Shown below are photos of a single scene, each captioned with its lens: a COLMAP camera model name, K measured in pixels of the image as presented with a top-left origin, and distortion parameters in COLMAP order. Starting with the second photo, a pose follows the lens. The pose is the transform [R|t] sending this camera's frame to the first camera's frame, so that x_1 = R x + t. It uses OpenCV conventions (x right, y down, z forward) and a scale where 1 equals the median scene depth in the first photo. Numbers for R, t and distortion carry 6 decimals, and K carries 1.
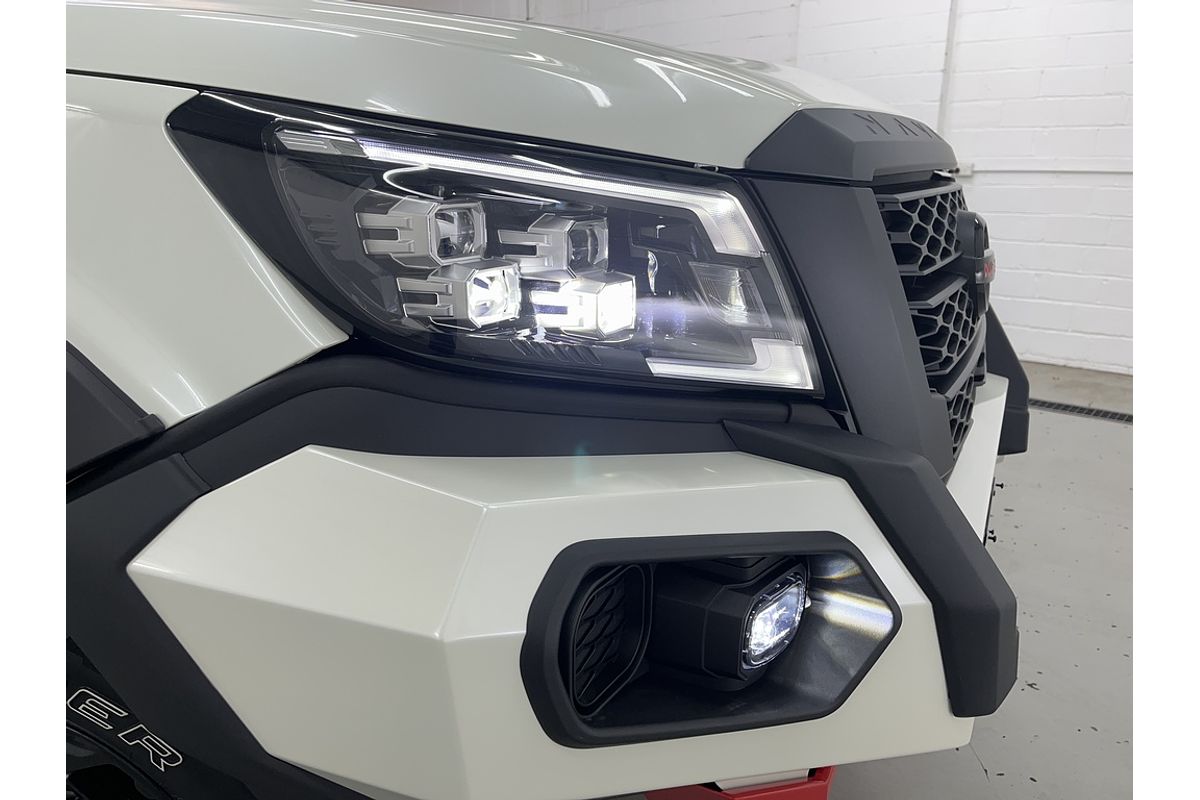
lens RADIAL K [[814.9, 0, 591.7], [0, 814.9, 382.4], [0, 0, 1]] dist [0.072498, -0.114319]
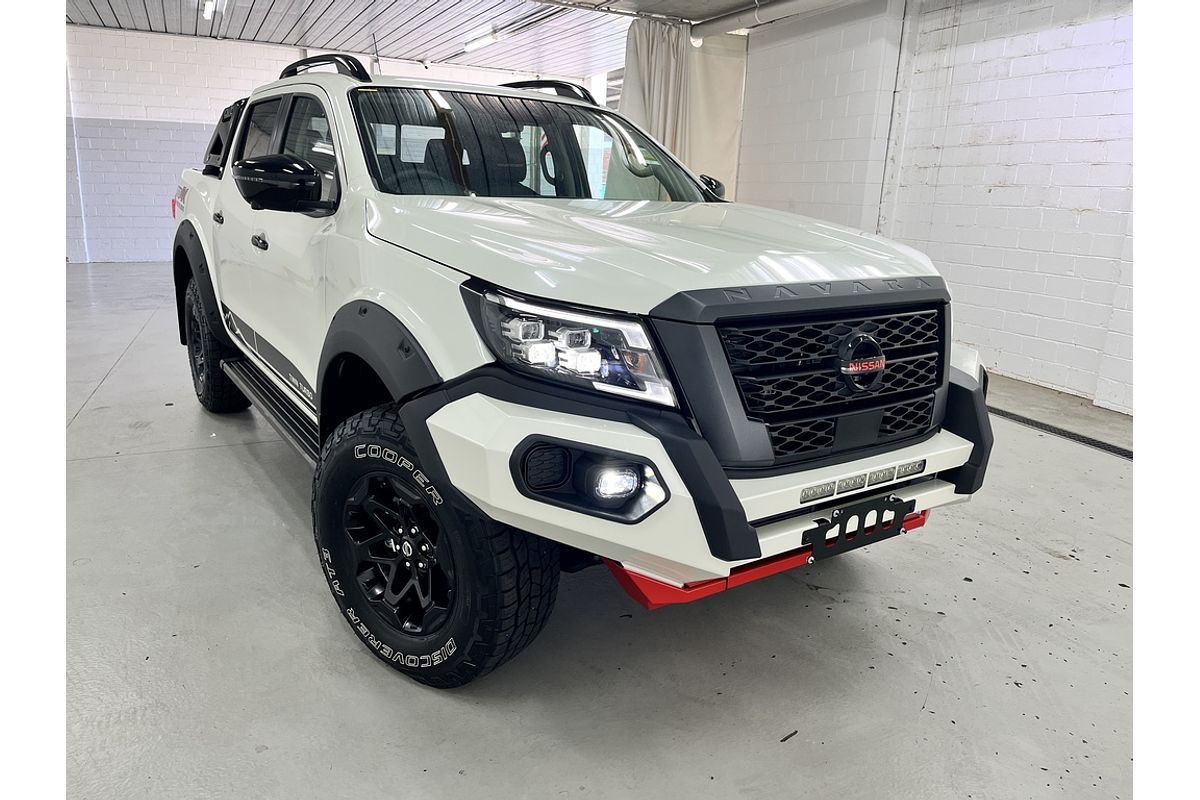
lens RADIAL K [[831.6, 0, 600.0], [0, 831.6, 400.0], [0, 0, 1]] dist [0.078978, -0.114792]
pose [[0.880975, 0.147215, -0.449680, 1.368902], [-0.151137, 0.988133, 0.027397, -0.050673], [0.448376, 0.043828, 0.892770, -1.497344]]
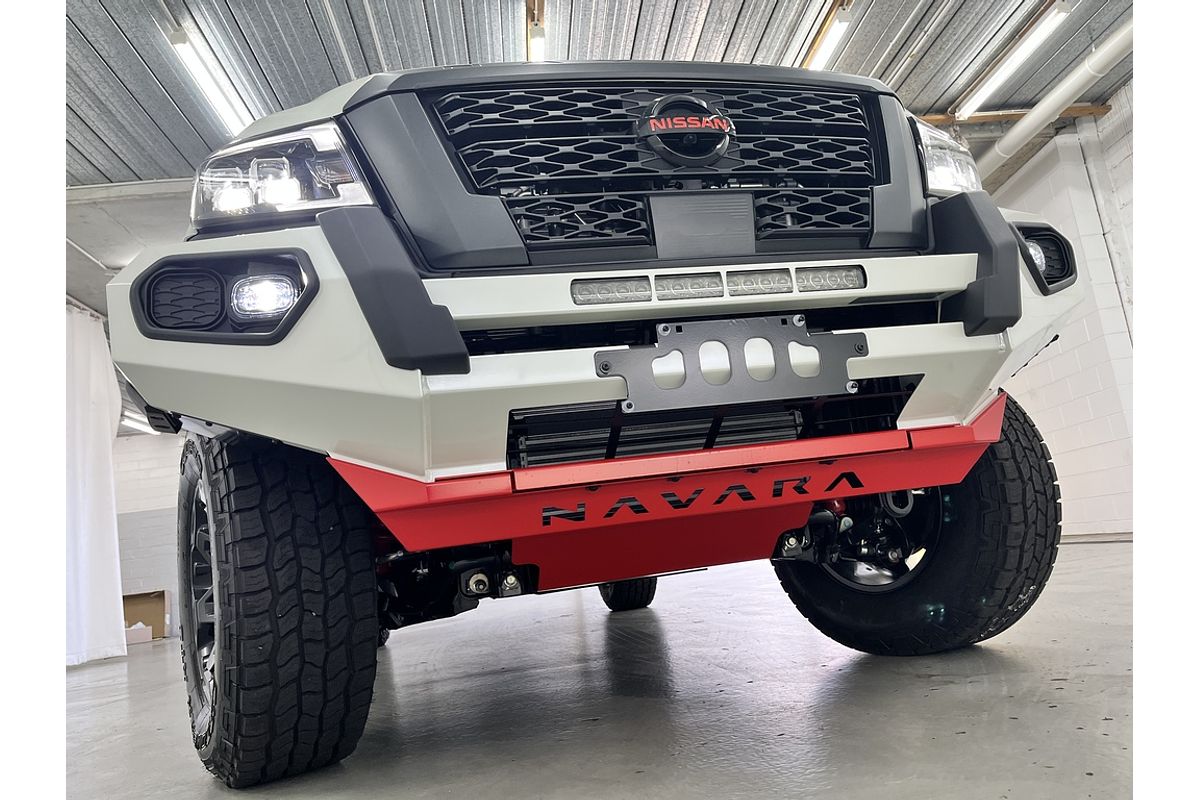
lens RADIAL K [[814.9, 0, 591.7], [0, 814.9, 382.4], [0, 0, 1]] dist [0.072498, -0.114319]
pose [[0.627332, -0.244946, -0.739226, 2.006330], [-0.081602, 0.923343, -0.375204, 1.110938], [0.774465, 0.295700, 0.559255, 0.597241]]
